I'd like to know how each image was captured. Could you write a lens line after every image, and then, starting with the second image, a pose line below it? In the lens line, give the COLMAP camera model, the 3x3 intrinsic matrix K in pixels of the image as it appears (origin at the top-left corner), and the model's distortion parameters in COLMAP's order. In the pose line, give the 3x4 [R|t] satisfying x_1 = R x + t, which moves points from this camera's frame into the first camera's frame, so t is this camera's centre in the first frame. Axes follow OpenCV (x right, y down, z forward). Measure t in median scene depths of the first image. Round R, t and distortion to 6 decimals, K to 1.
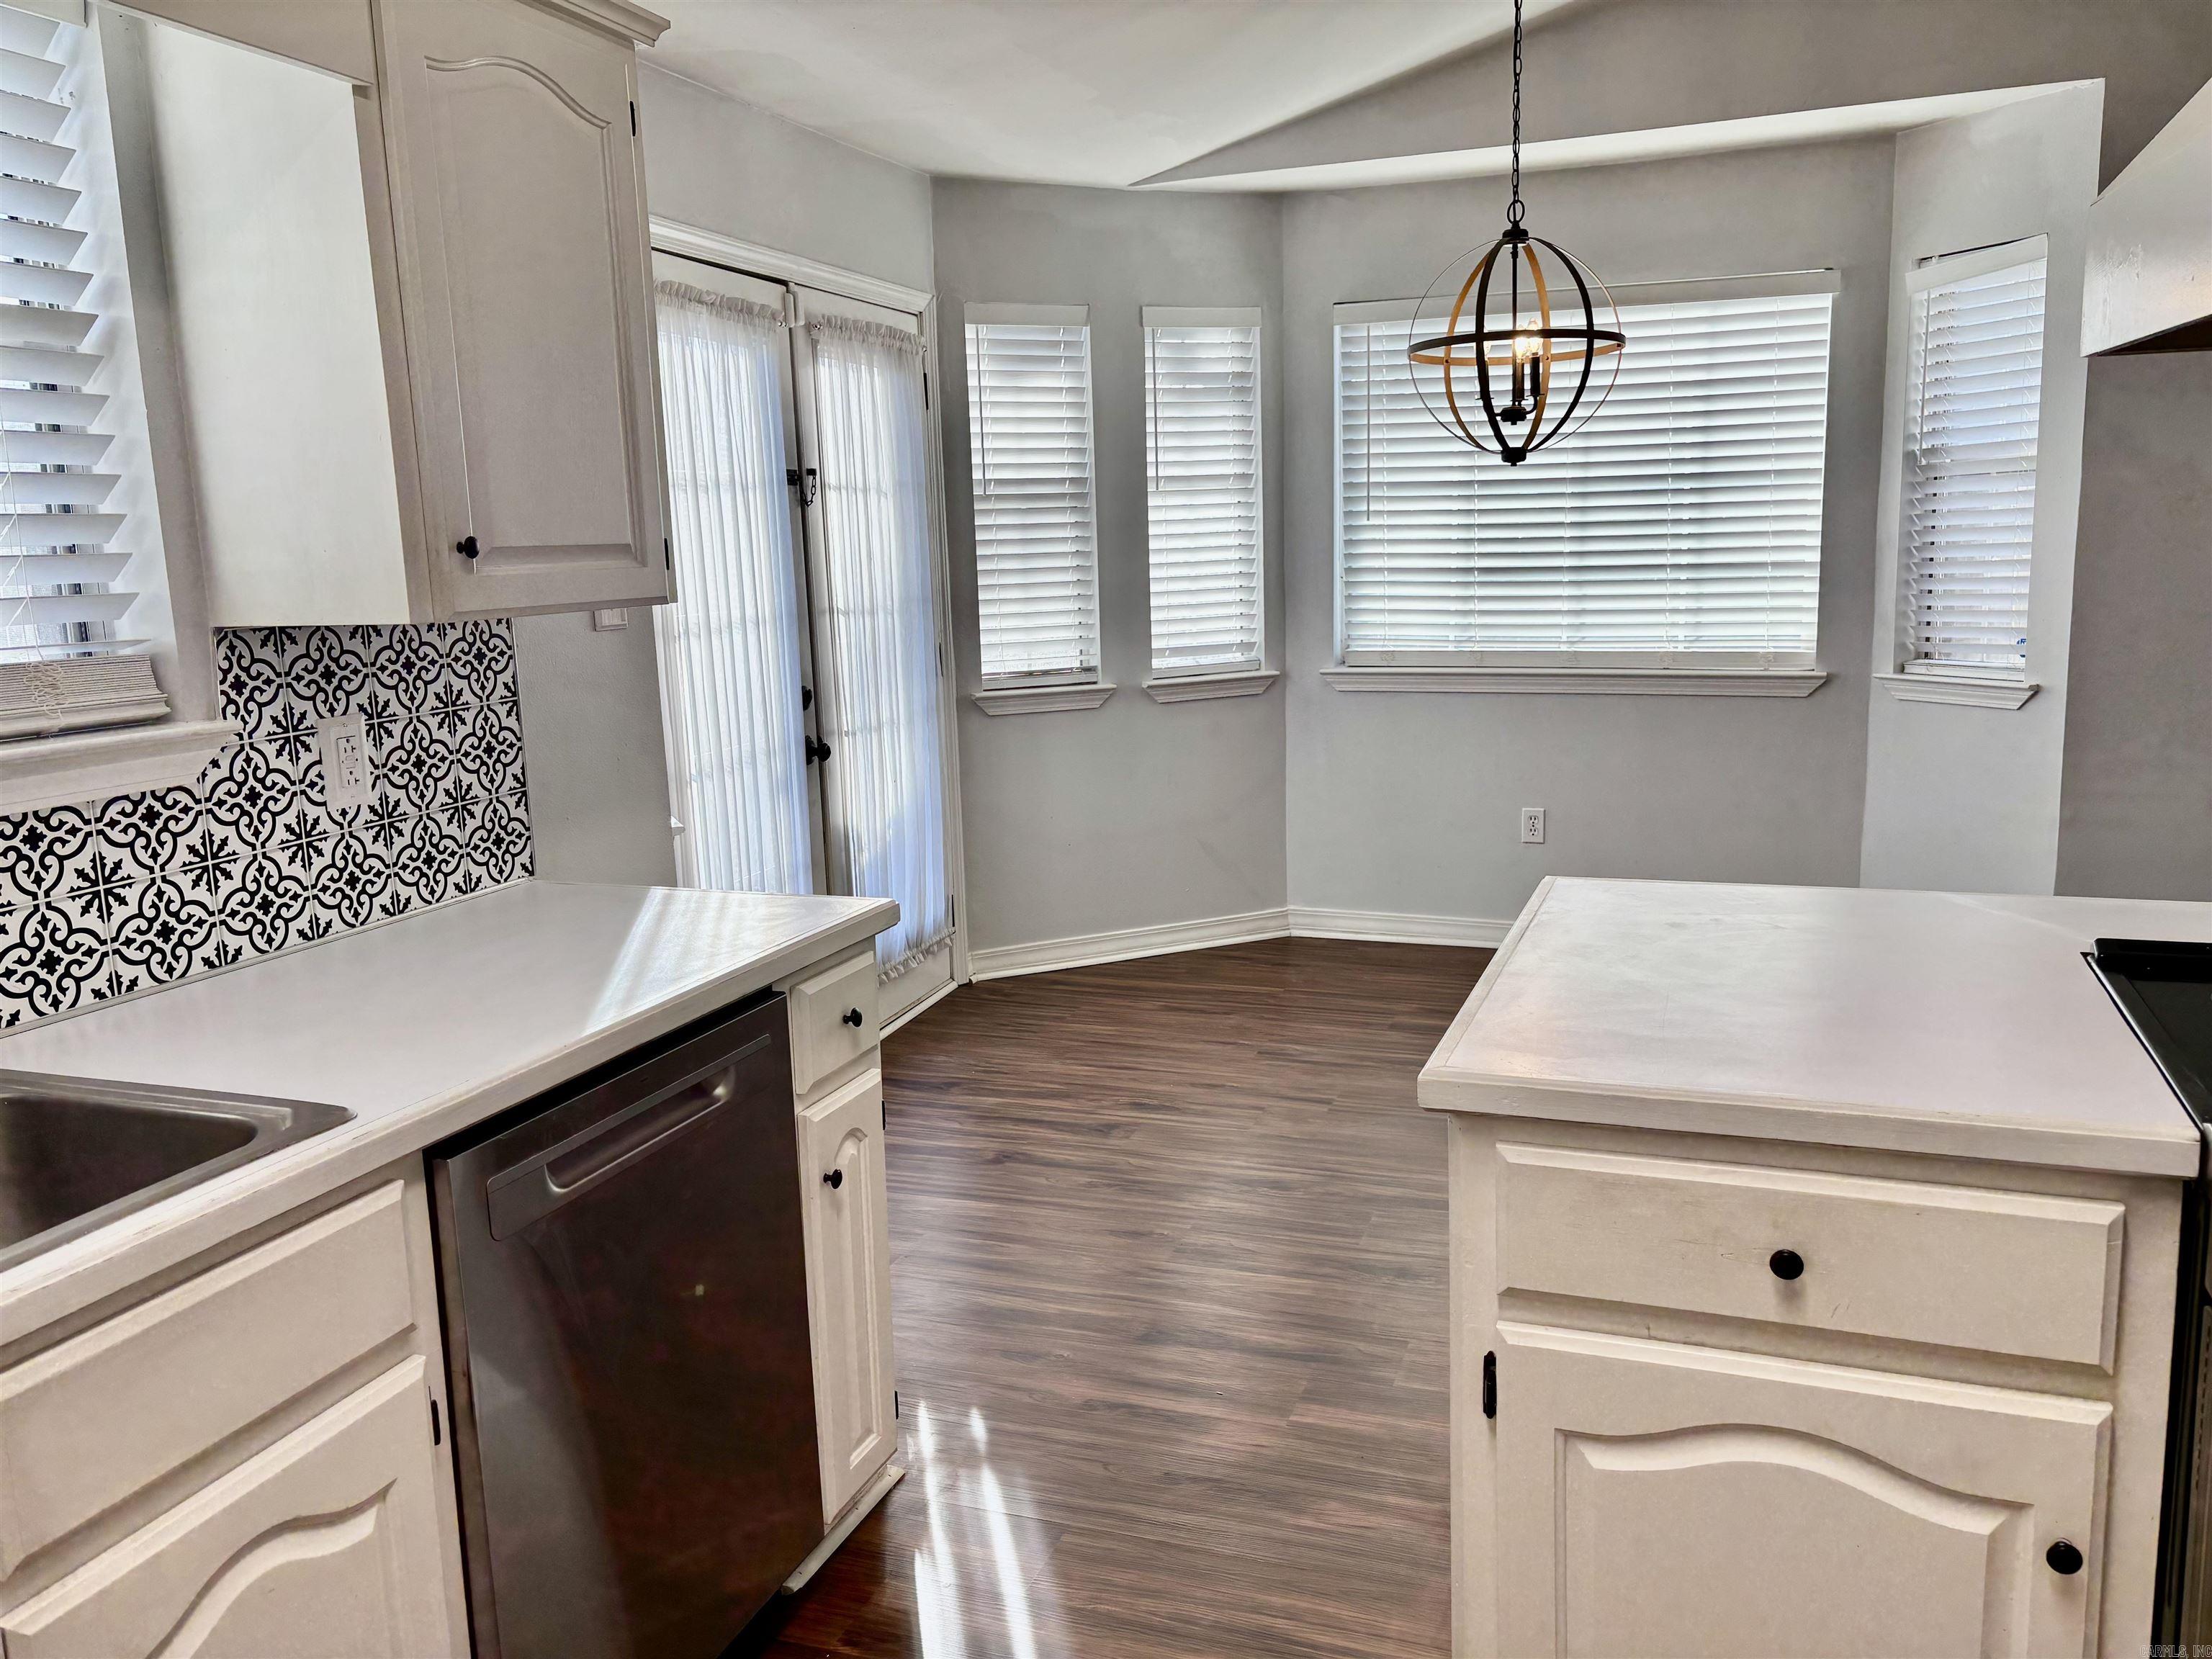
lens RADIAL K [[1686.0, 0, 1105.5], [0, 1686.0, 835.2], [0, 0, 1]] dist [0.071325, -0.035412]
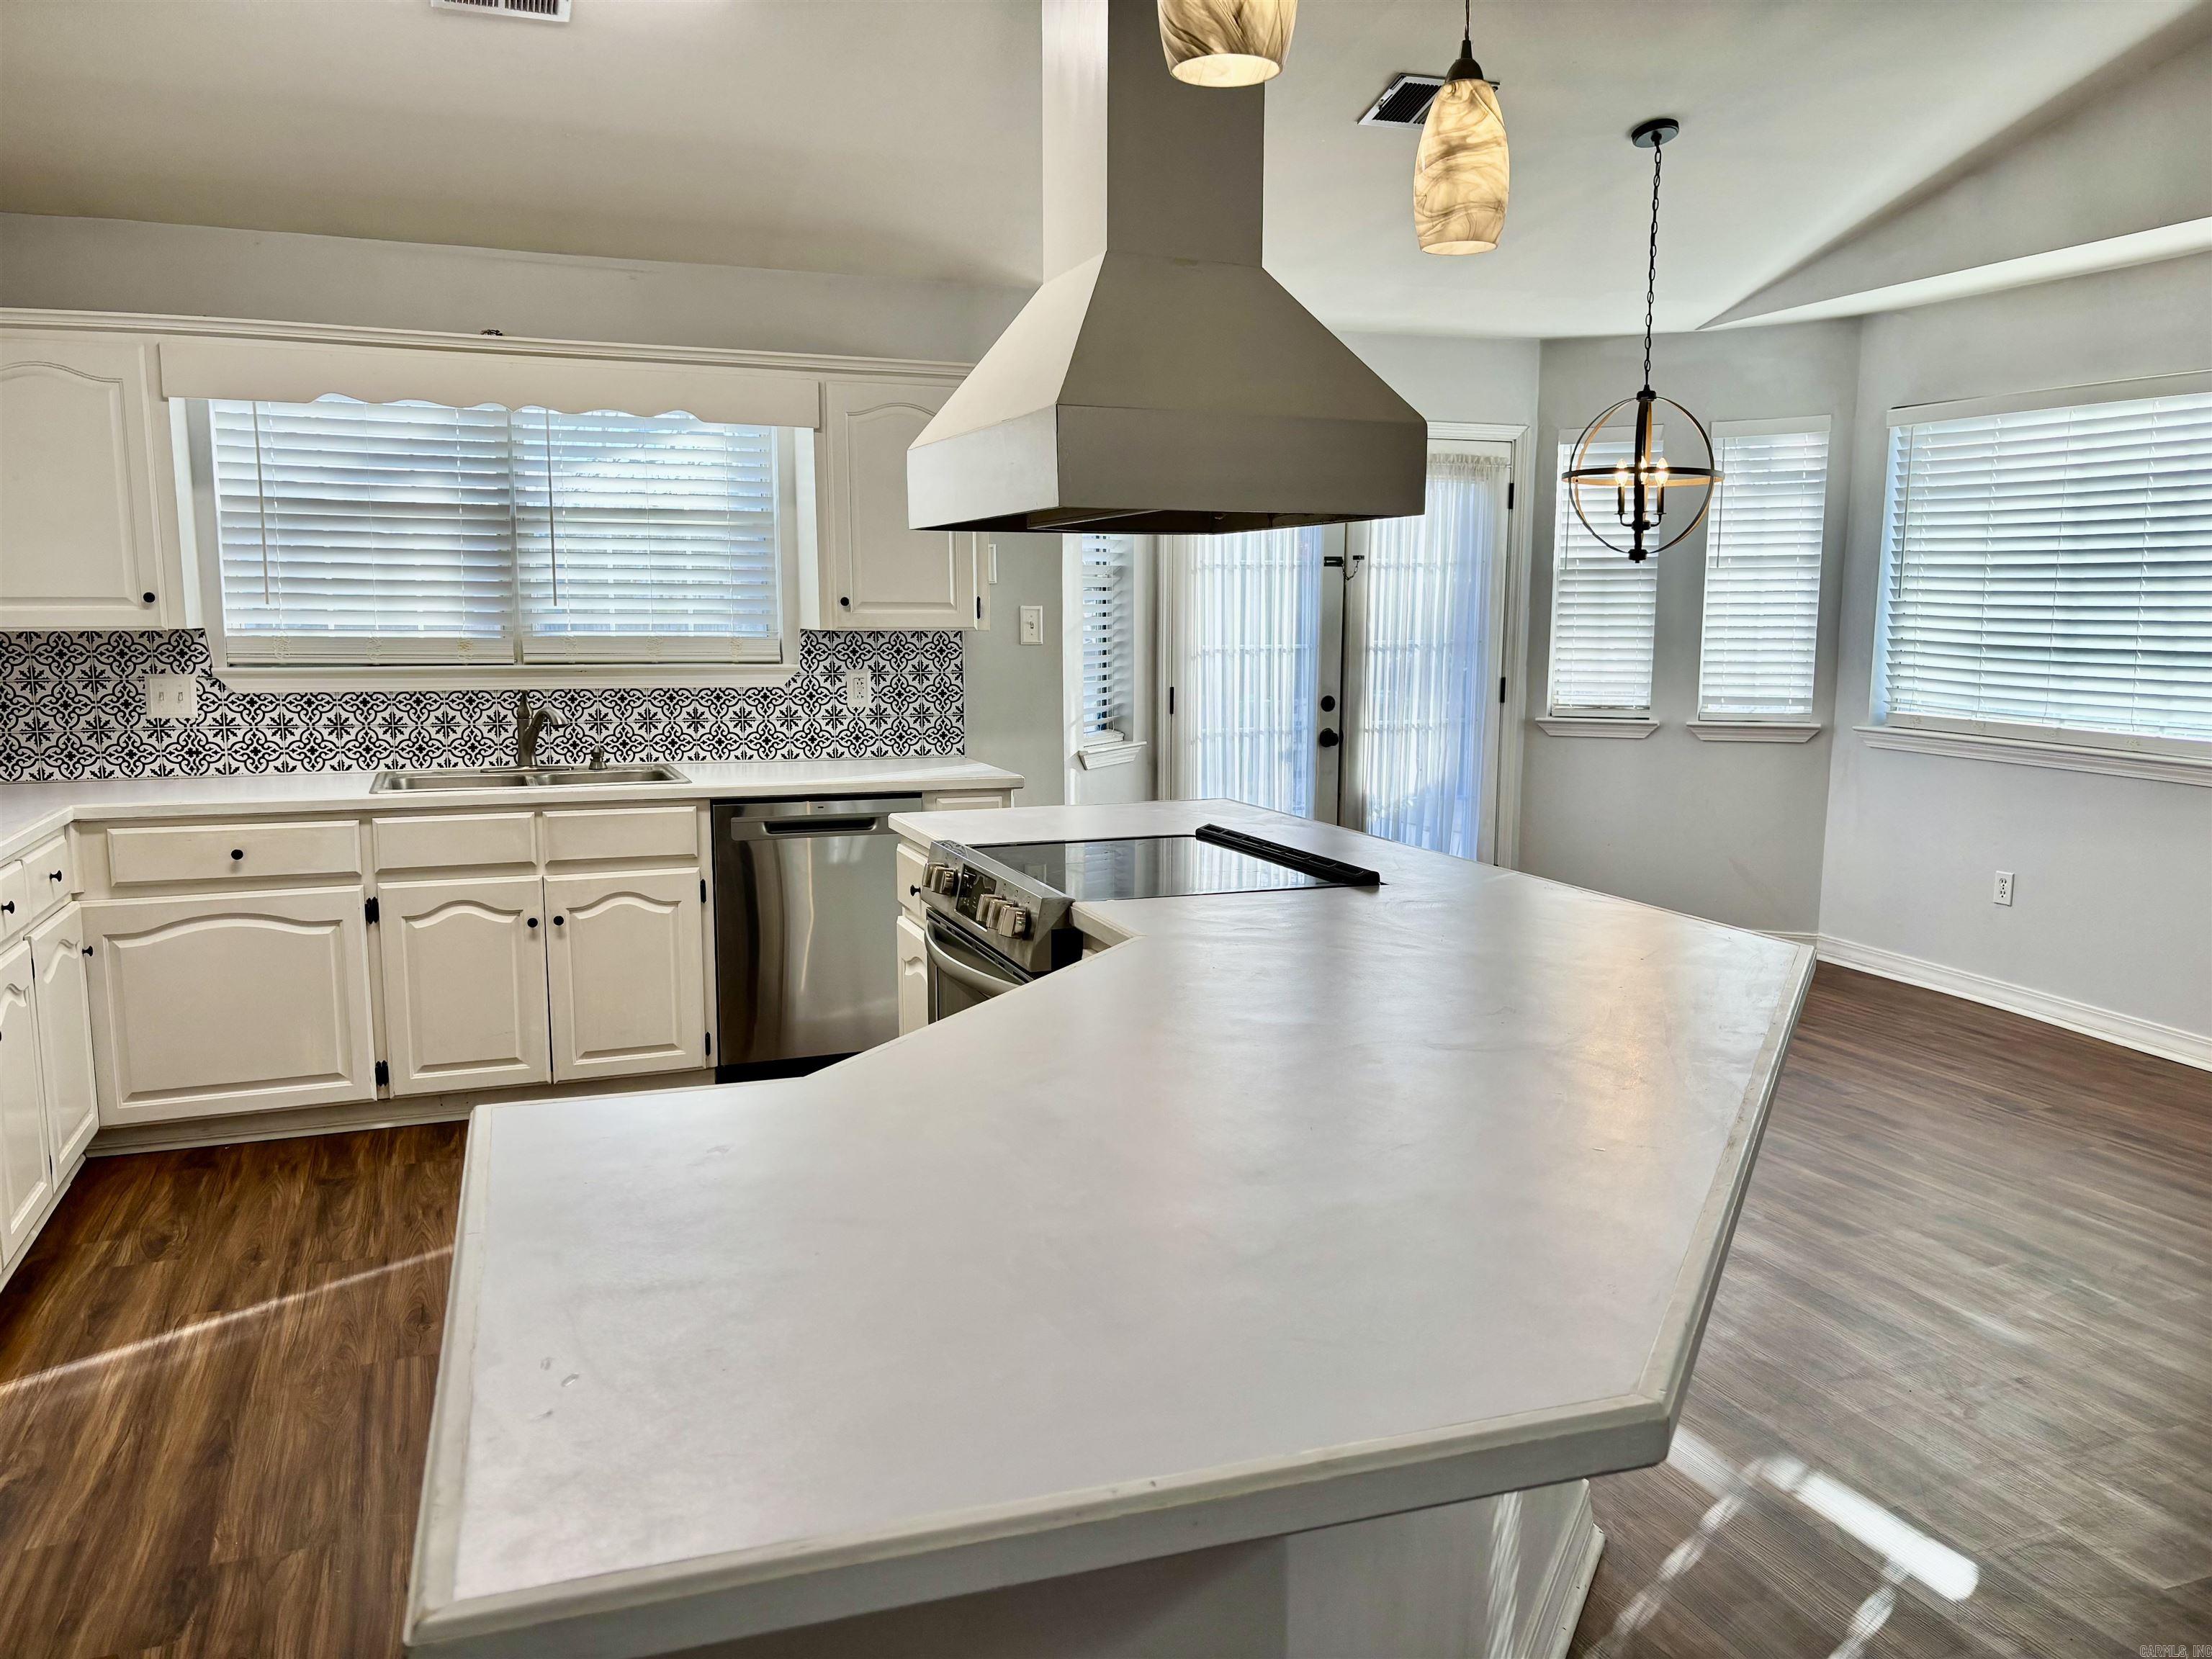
lens RADIAL K [[1686.0, 0, 1086.0], [0, 1686.0, 848.3], [0, 0, 1]] dist [0.071325, -0.035412]
pose [[0.656000, 0.142283, -0.741228, 0.841960], [-0.154125, 0.986630, 0.052987, 0.002368], [0.738857, 0.079482, 0.669159, -0.186603]]
